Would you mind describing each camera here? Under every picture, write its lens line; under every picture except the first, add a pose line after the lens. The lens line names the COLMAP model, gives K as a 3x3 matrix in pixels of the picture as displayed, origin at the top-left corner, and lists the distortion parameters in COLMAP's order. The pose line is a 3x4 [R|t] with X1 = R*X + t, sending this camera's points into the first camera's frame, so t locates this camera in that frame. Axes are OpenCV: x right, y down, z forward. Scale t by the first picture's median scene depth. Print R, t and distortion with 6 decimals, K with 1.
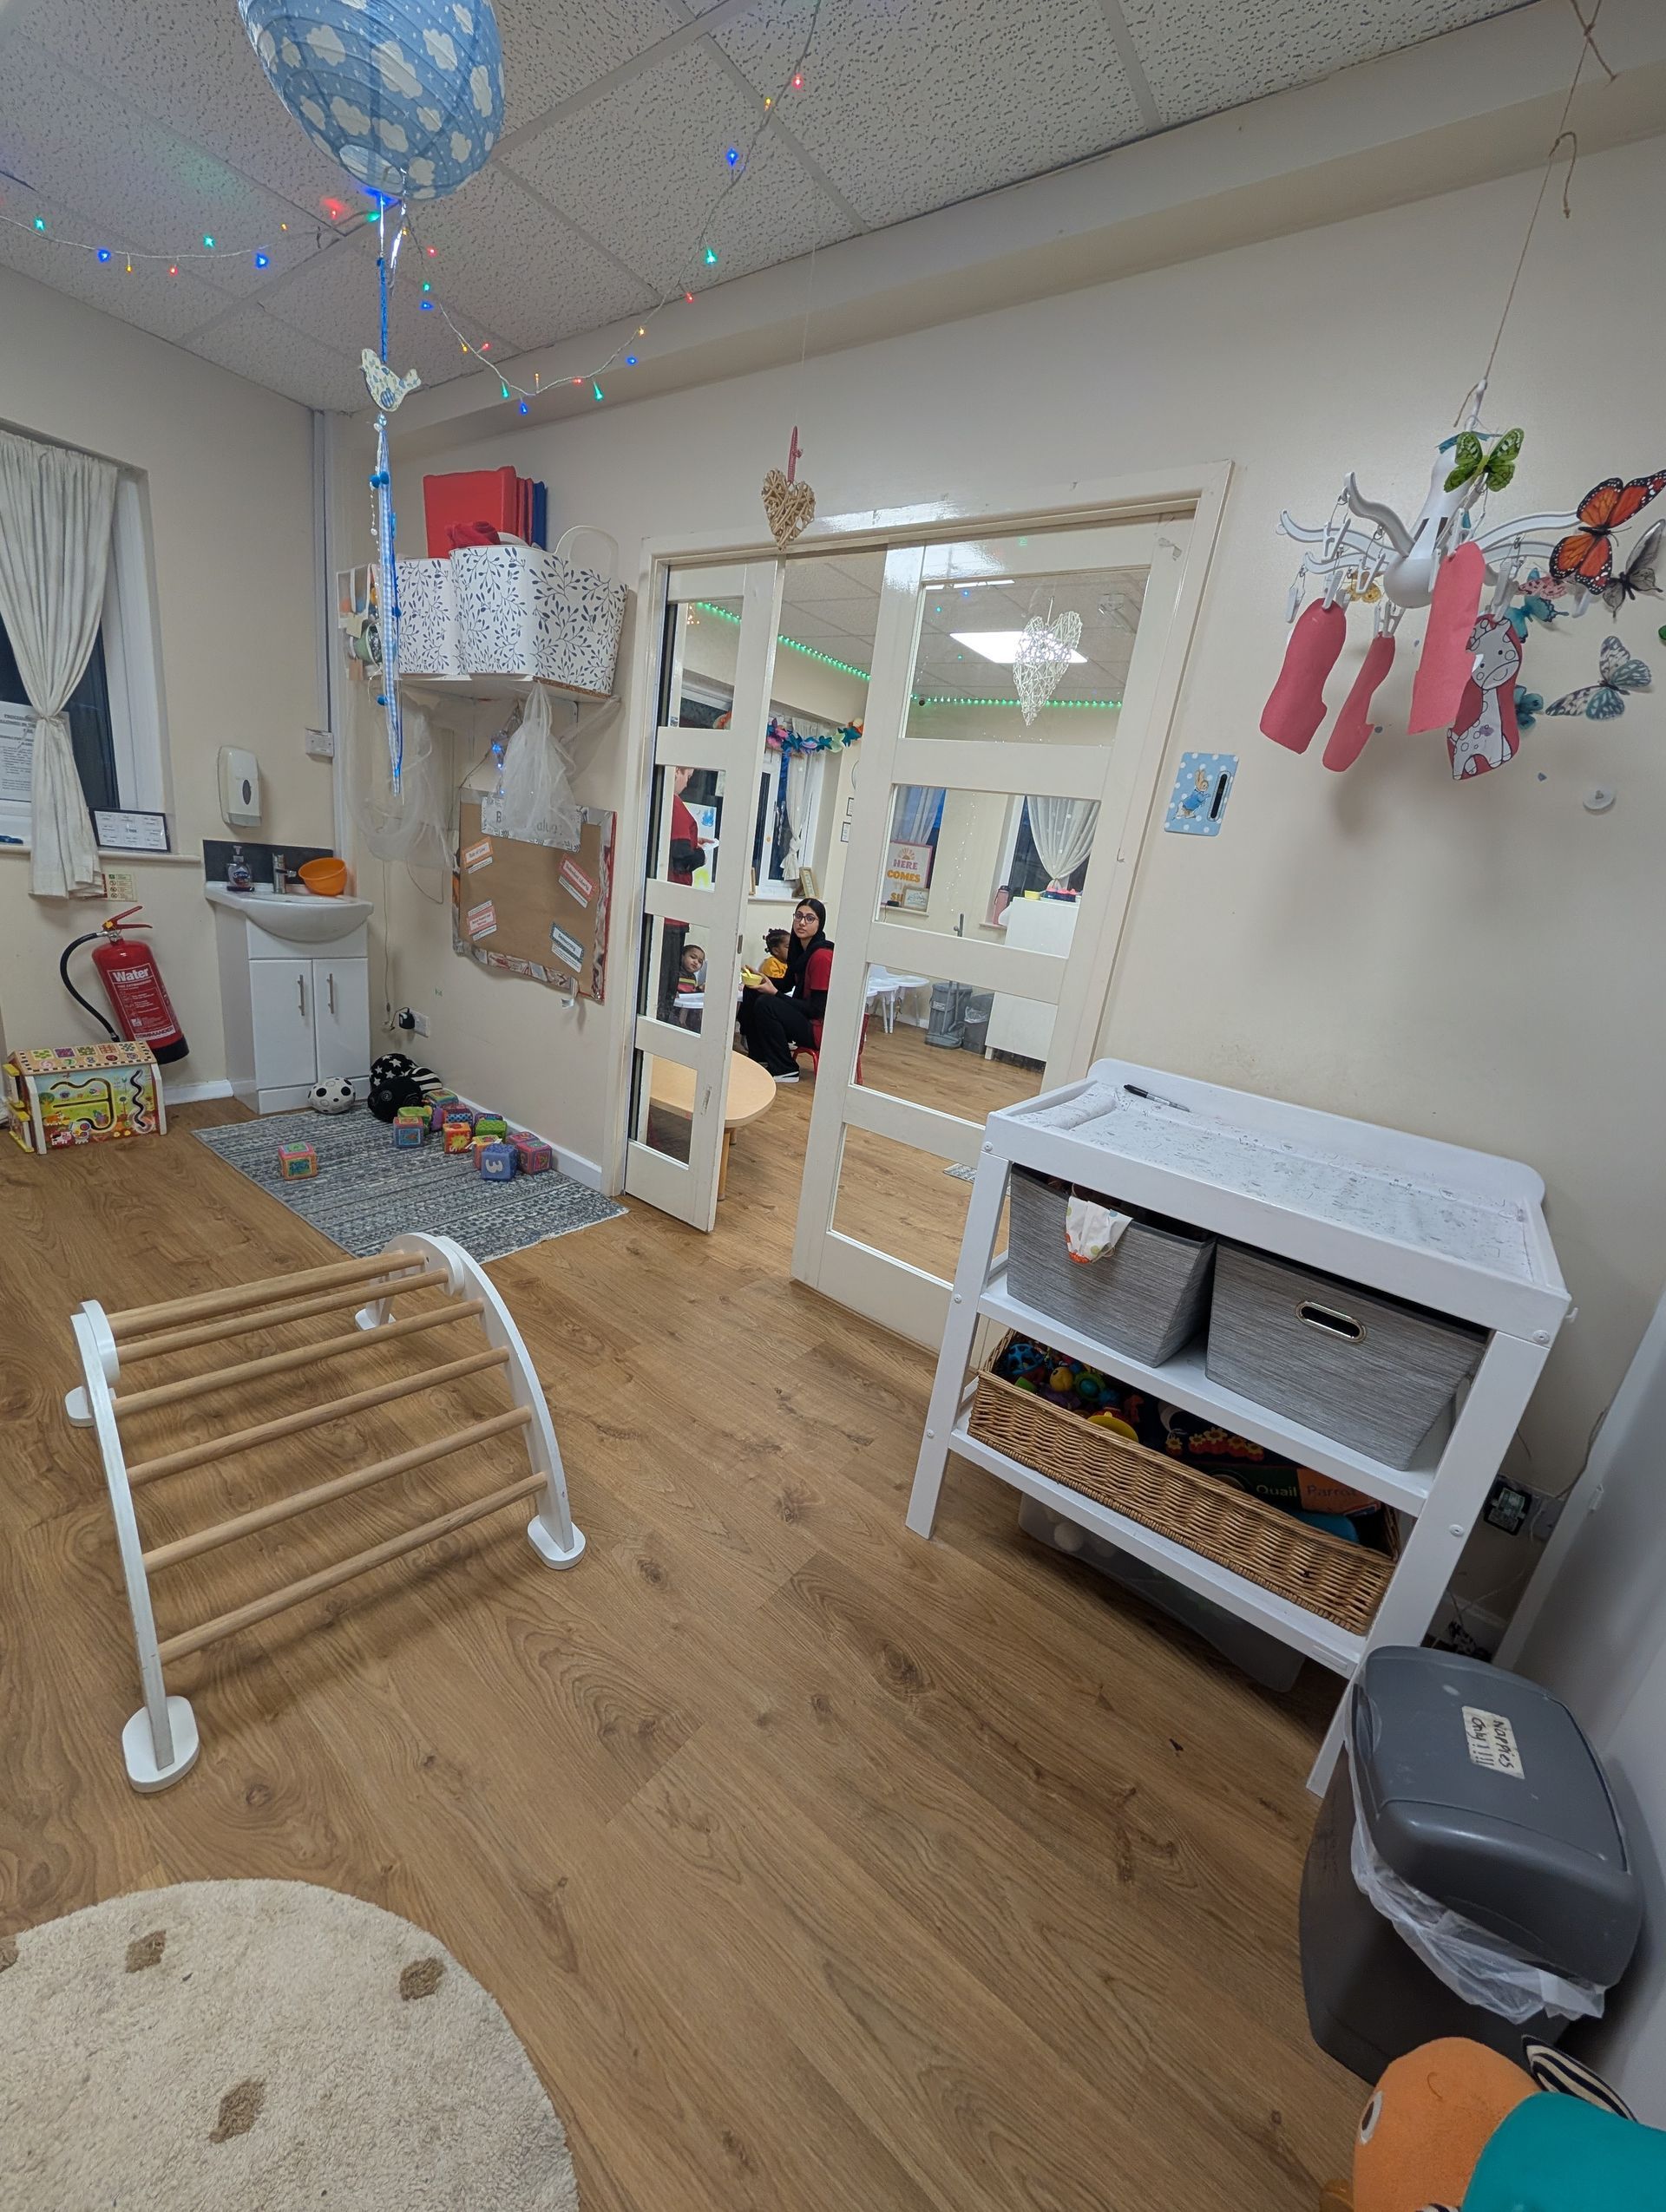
lens RADIAL K [[833.9, 0, 836.5], [0, 833.9, 1103.3], [0, 0, 1]] dist [-0.001891, 0.000949]
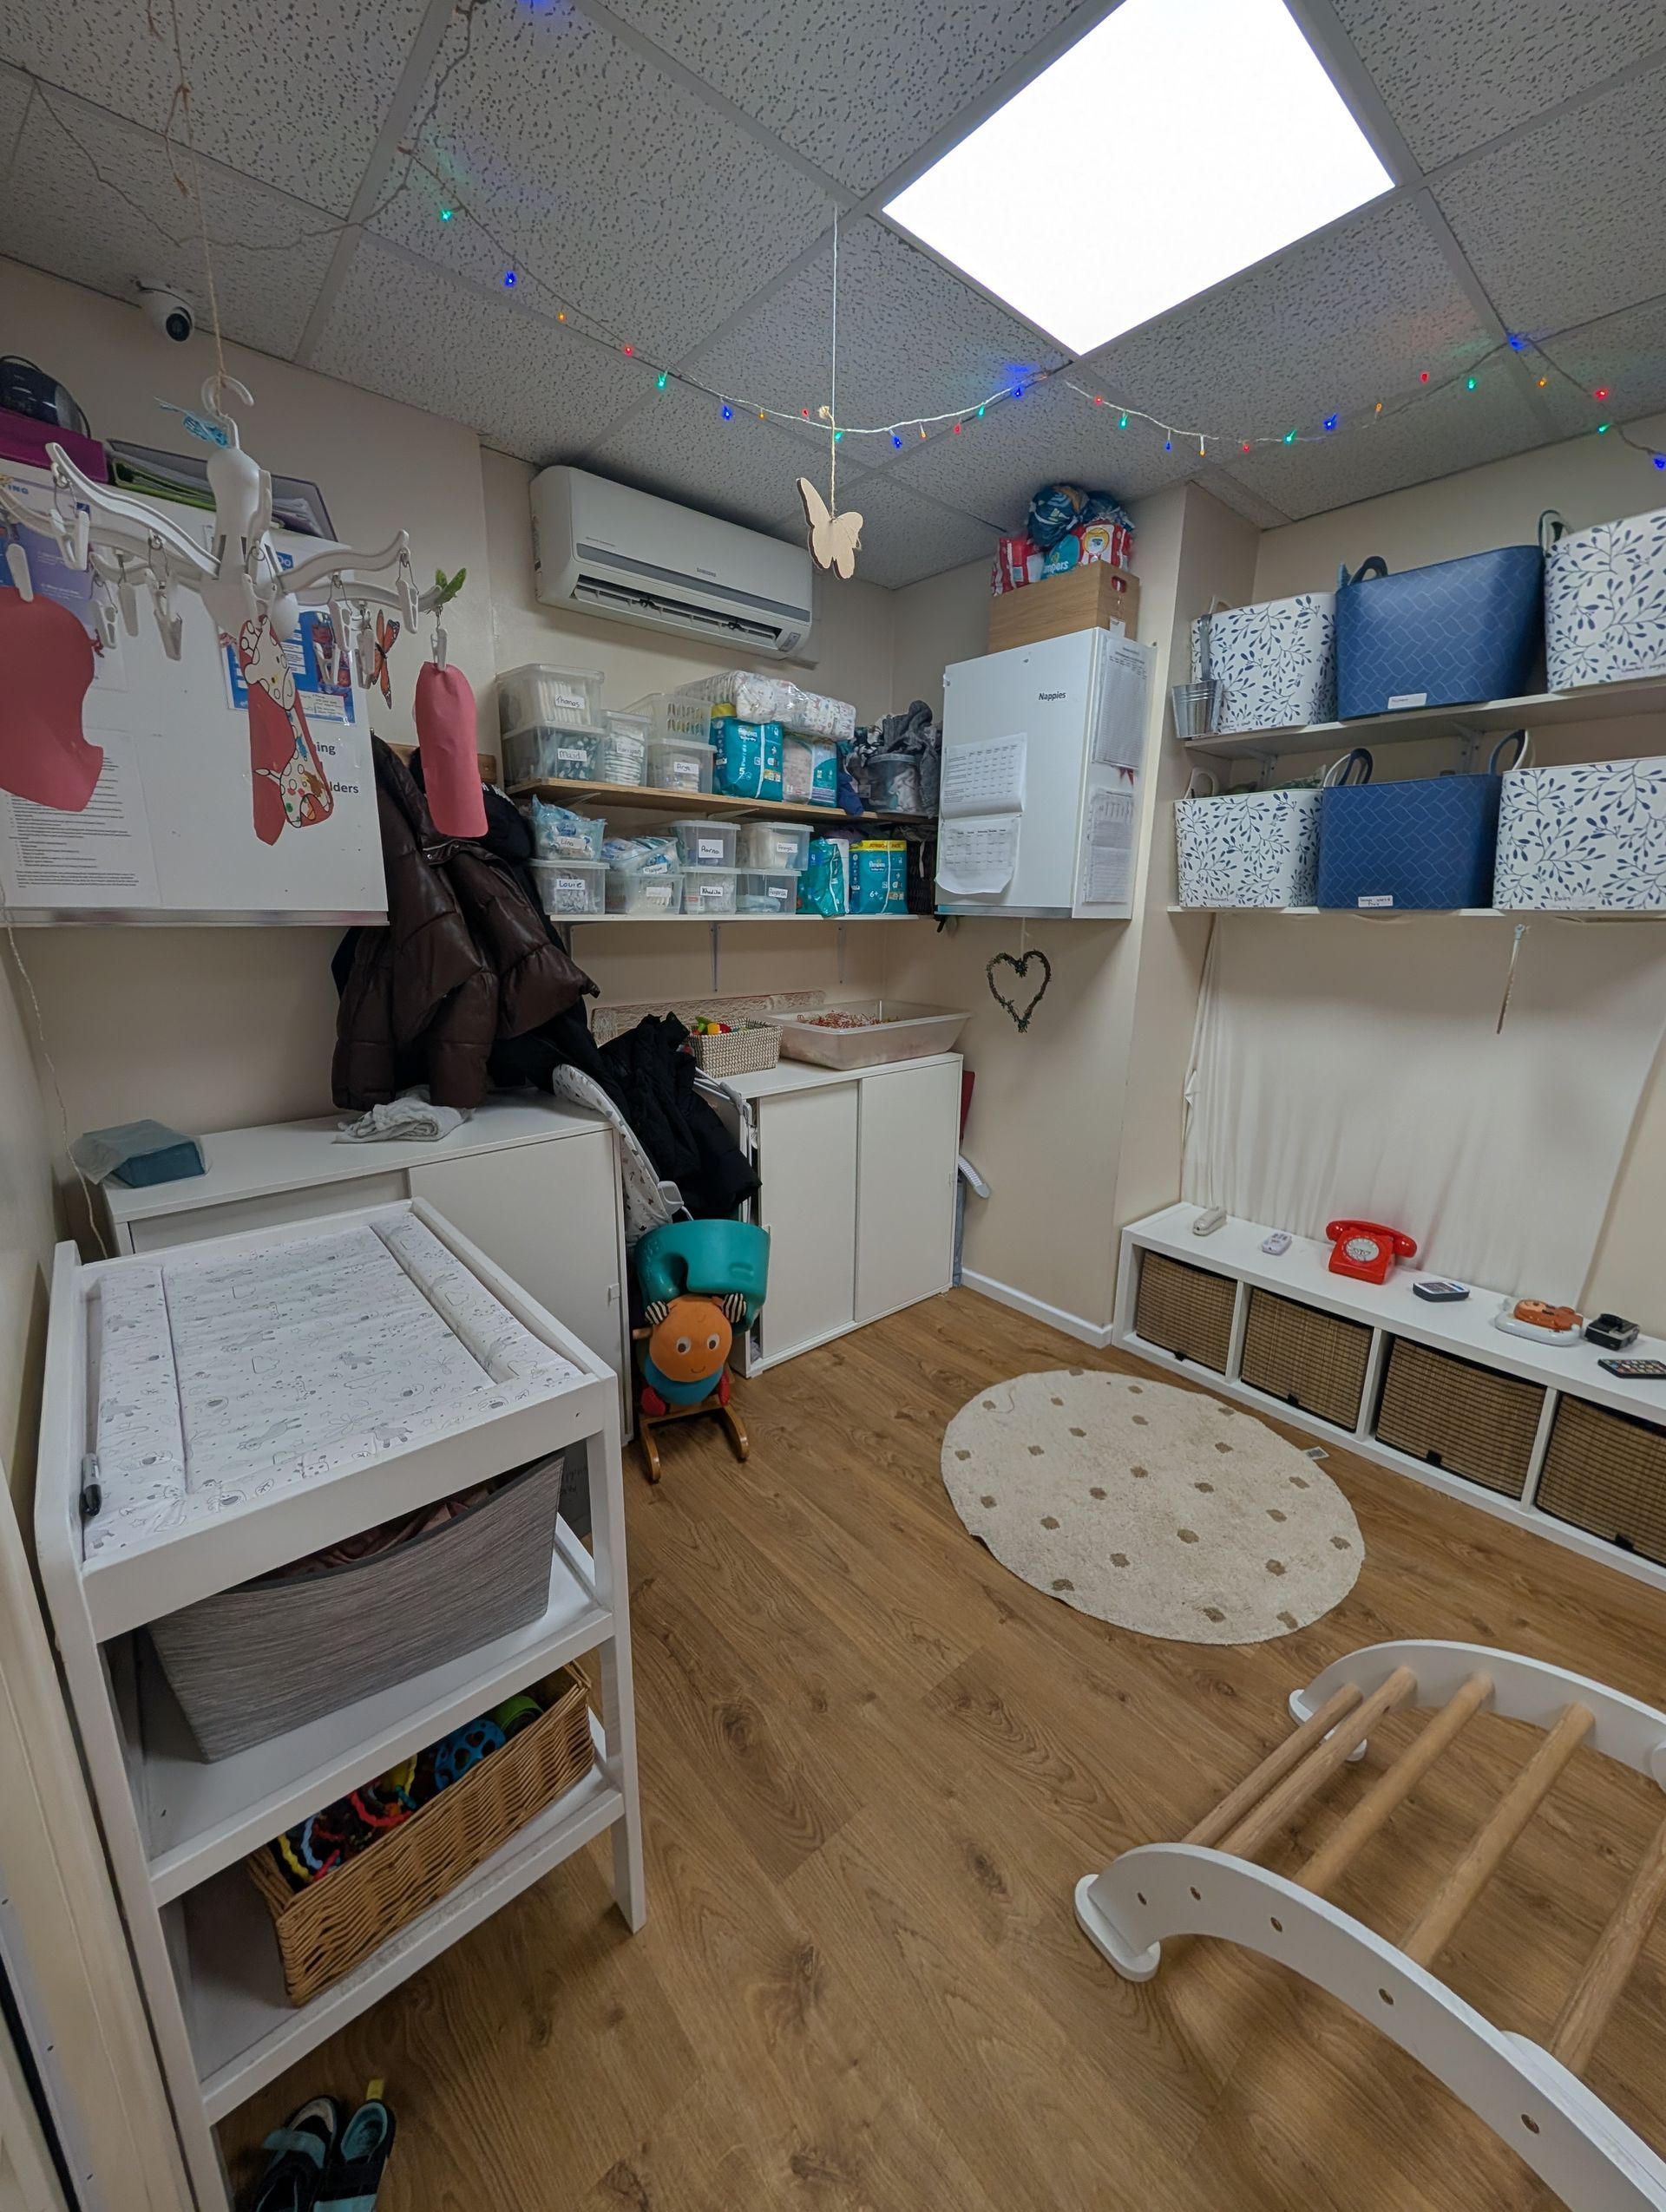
lens RADIAL K [[833.9, 0, 829.4], [0, 833.9, 1100.1], [0, 0, 1]] dist [-0.001891, 0.000949]
pose [[-0.964502, -0.195852, 0.177139, -0.072837], [-0.076702, 0.849637, 0.521760, -0.609344], [-0.252691, 0.489651, -0.834499, 1.556734]]
